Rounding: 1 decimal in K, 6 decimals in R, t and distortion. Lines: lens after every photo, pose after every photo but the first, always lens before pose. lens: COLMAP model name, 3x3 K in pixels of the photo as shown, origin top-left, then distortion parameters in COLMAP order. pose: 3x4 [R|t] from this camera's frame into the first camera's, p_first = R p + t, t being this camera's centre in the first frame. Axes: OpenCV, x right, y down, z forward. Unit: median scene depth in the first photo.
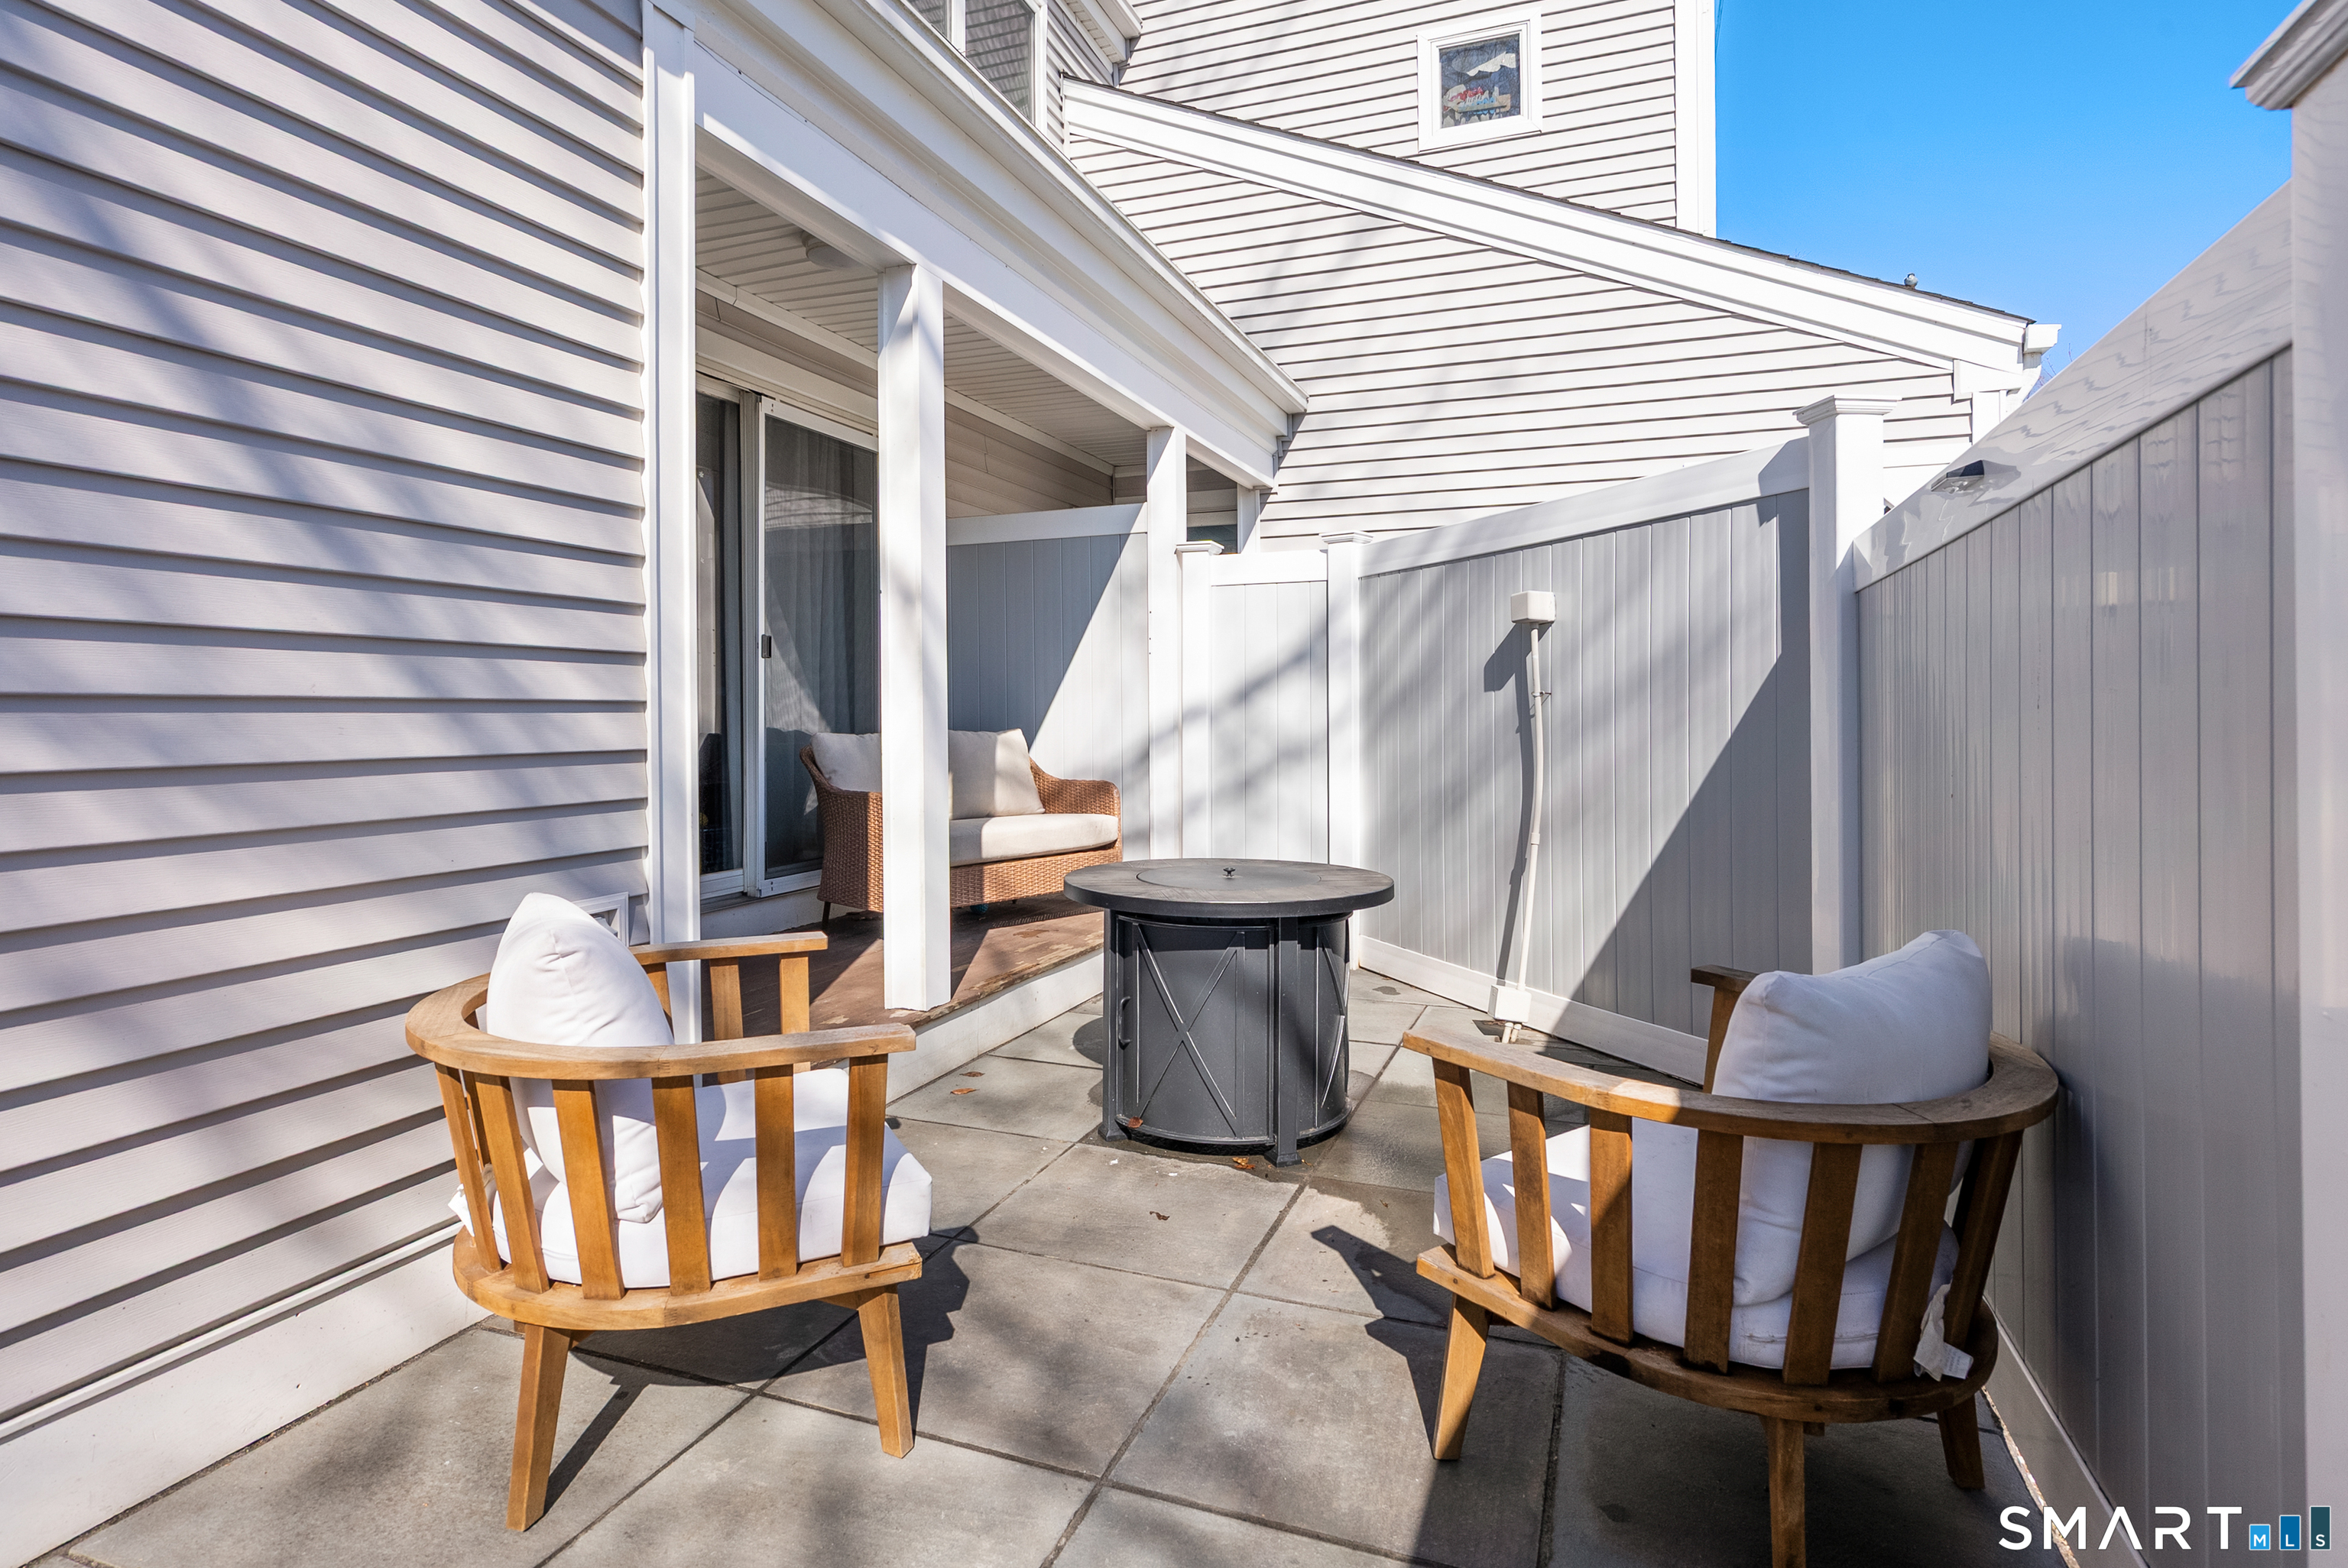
lens RADIAL K [[1226.4, 0, 1171.9], [0, 1226.4, 713.9], [0, 0, 1]] dist [-0.000508, -0.000032]
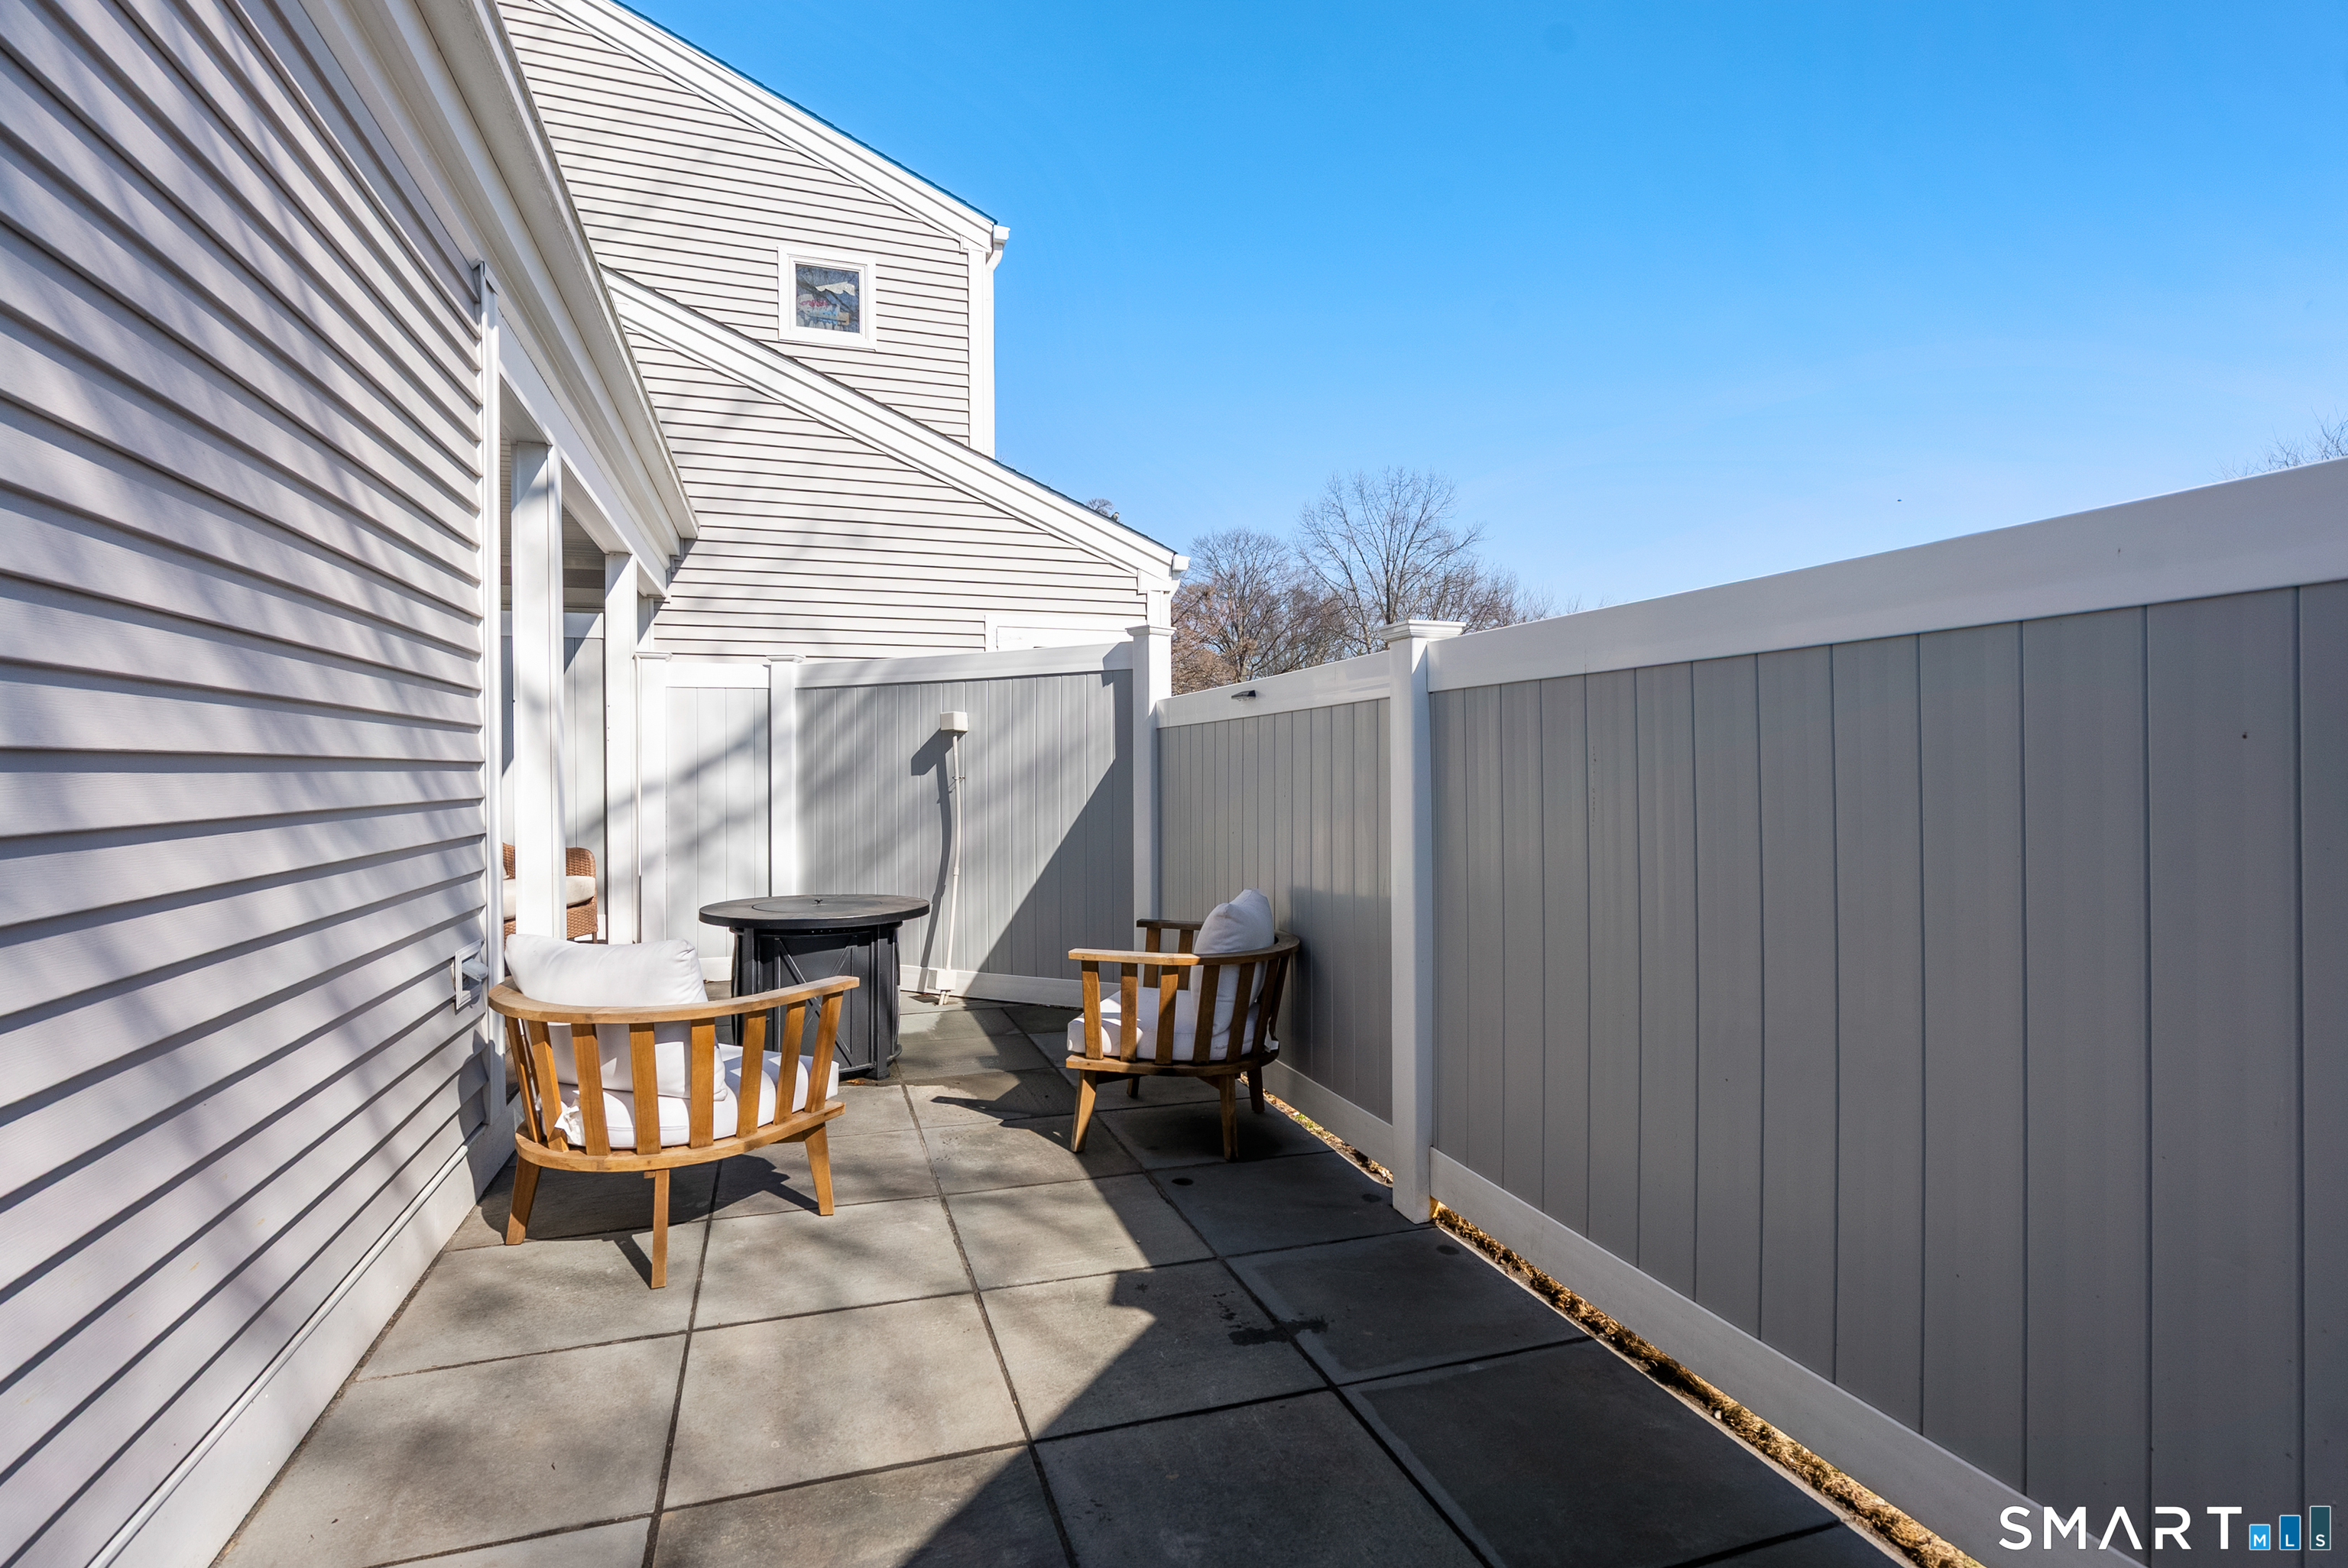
lens RADIAL K [[1105.7, 0, 1174.0], [0, 1105.7, 784.0], [0, 0, 1]] dist [0.000186, 0.000064]
pose [[0.775666, -0.007265, 0.631102, -0.398623], [0.001739, 0.999955, 0.009374, -0.022839], [-0.631142, -0.006174, 0.775643, -0.275373]]
